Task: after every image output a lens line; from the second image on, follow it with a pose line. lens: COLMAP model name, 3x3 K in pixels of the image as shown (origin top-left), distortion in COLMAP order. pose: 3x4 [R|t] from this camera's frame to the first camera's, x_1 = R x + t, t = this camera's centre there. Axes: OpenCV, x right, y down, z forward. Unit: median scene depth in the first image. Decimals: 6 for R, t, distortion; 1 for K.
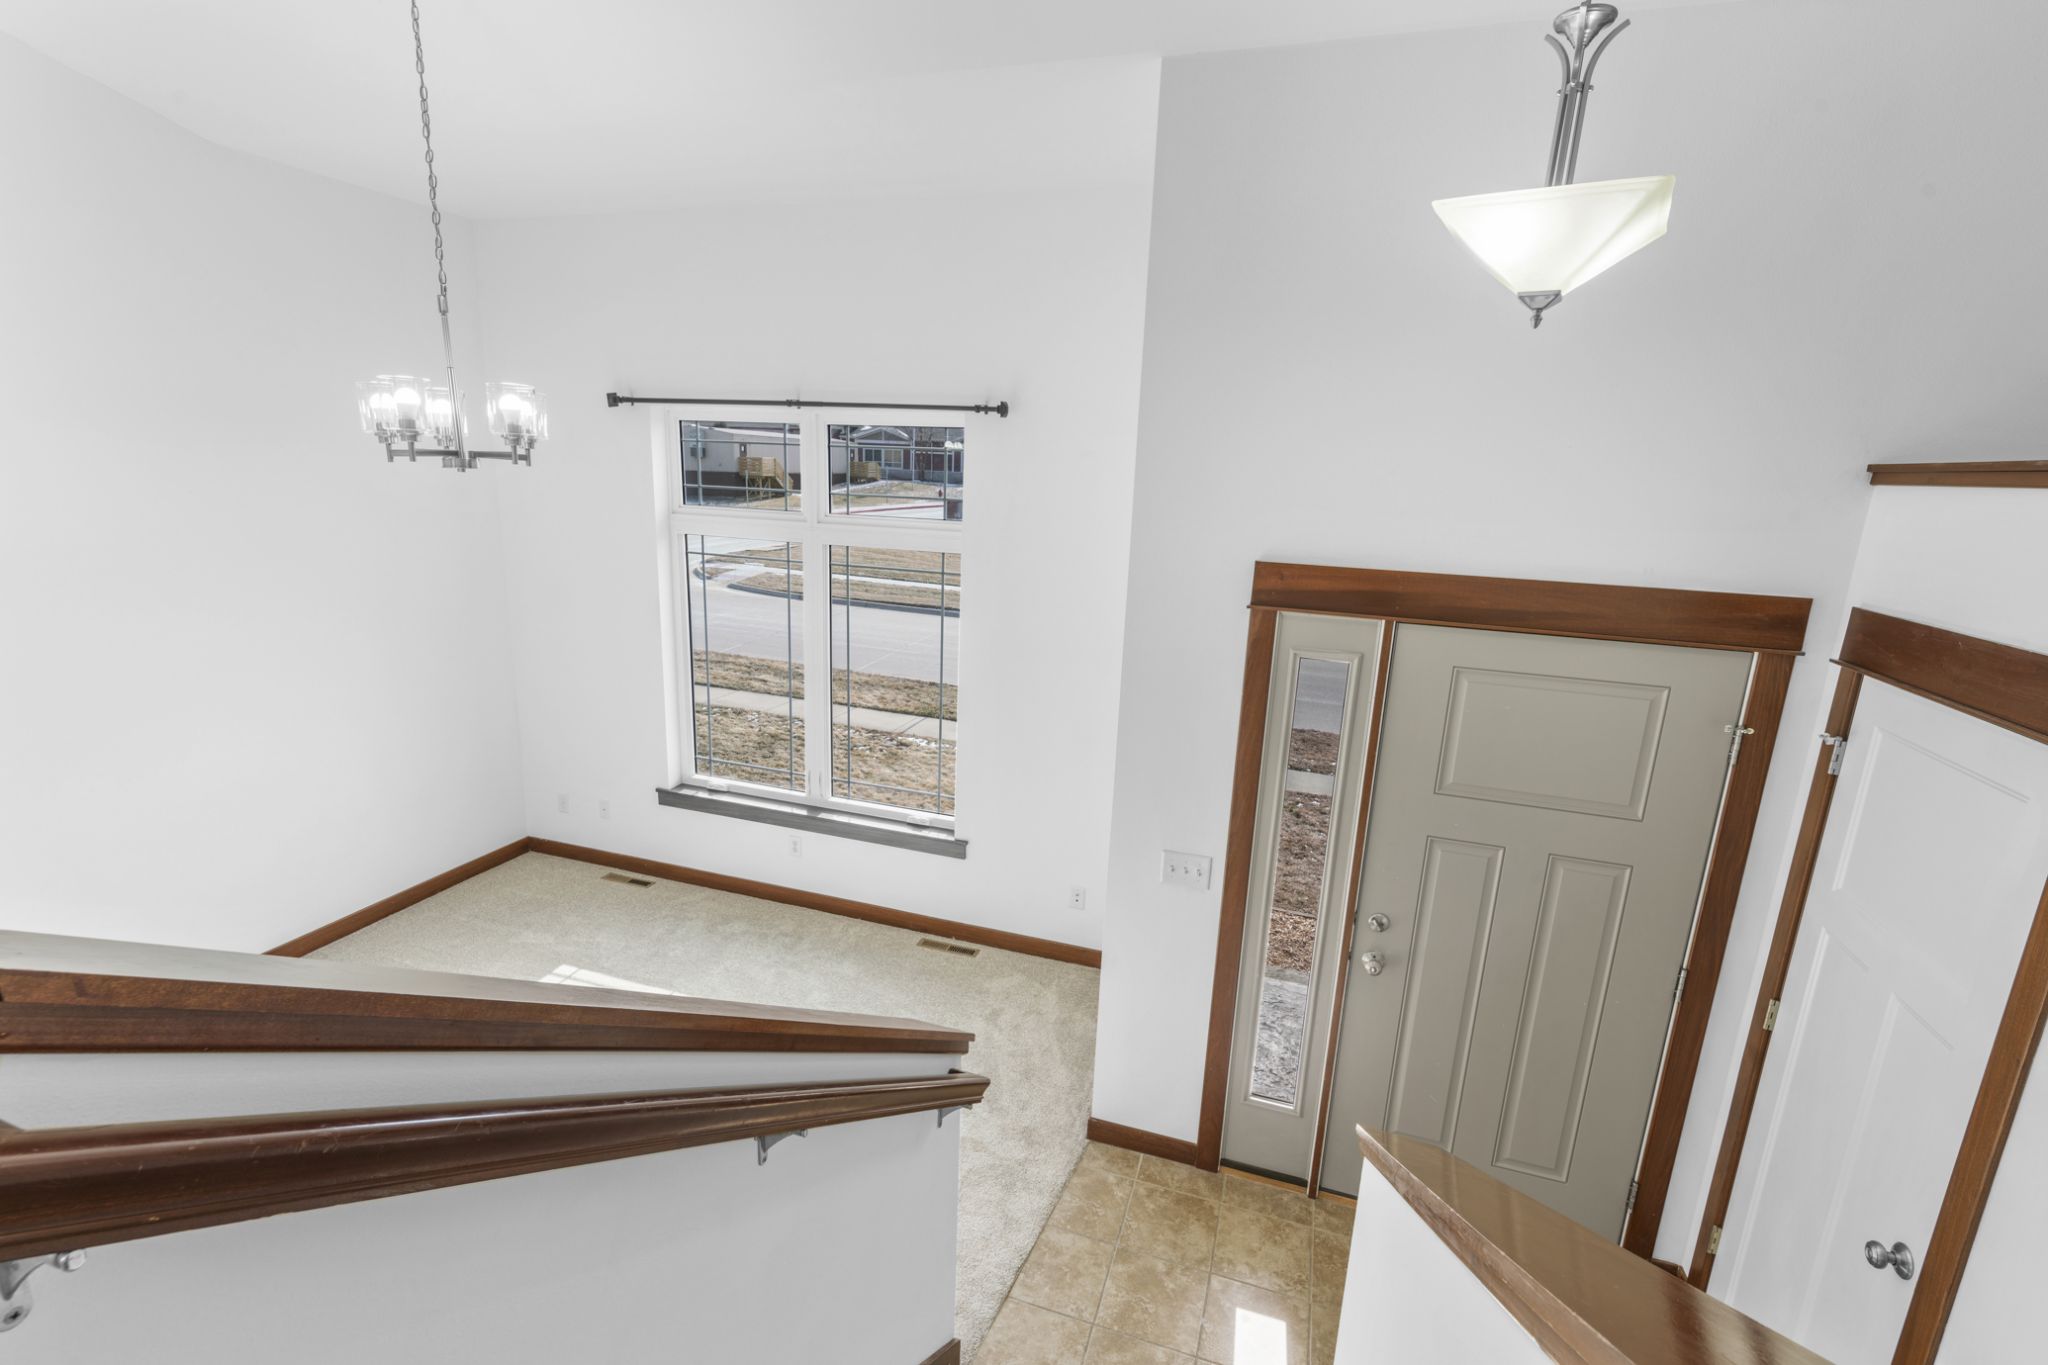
lens RADIAL K [[930.4, 0, 1028.3], [0, 930.4, 687.0], [0, 0, 1]] dist [0.000540, 0.000134]
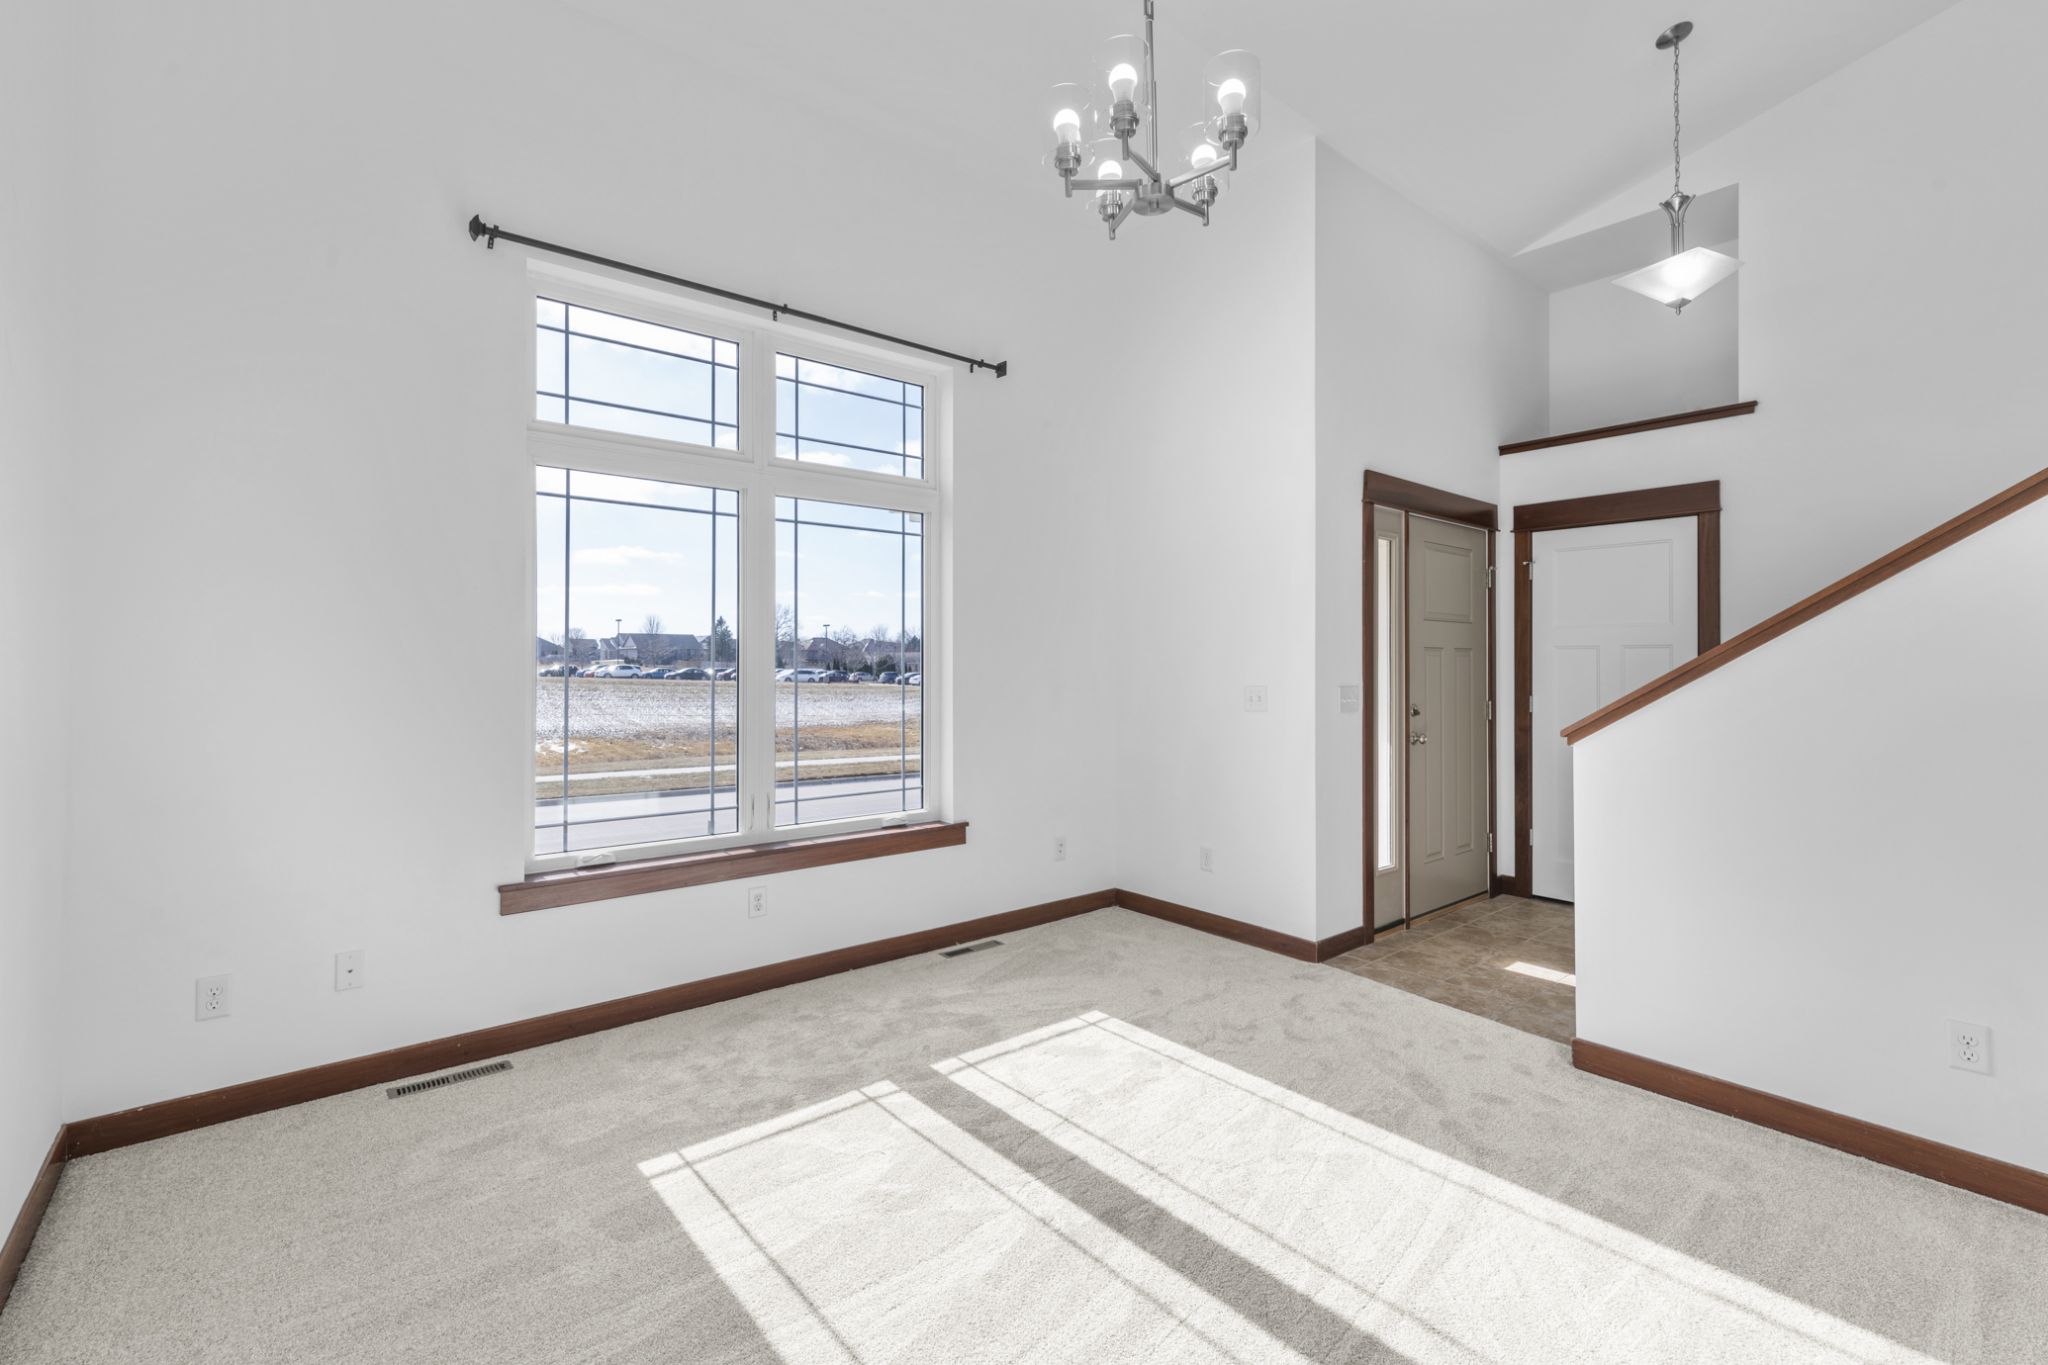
lens RADIAL K [[899.0, 0, 999.7], [0, 899.0, 656.5], [0, 0, 1]] dist [-0.000066, 0.000153]
pose [[0.532153, -0.029881, 0.846121, -1.185417], [0.214786, 0.971448, -0.100779, 0.159961], [-0.818951, 0.235365, 0.523377, 0.718152]]
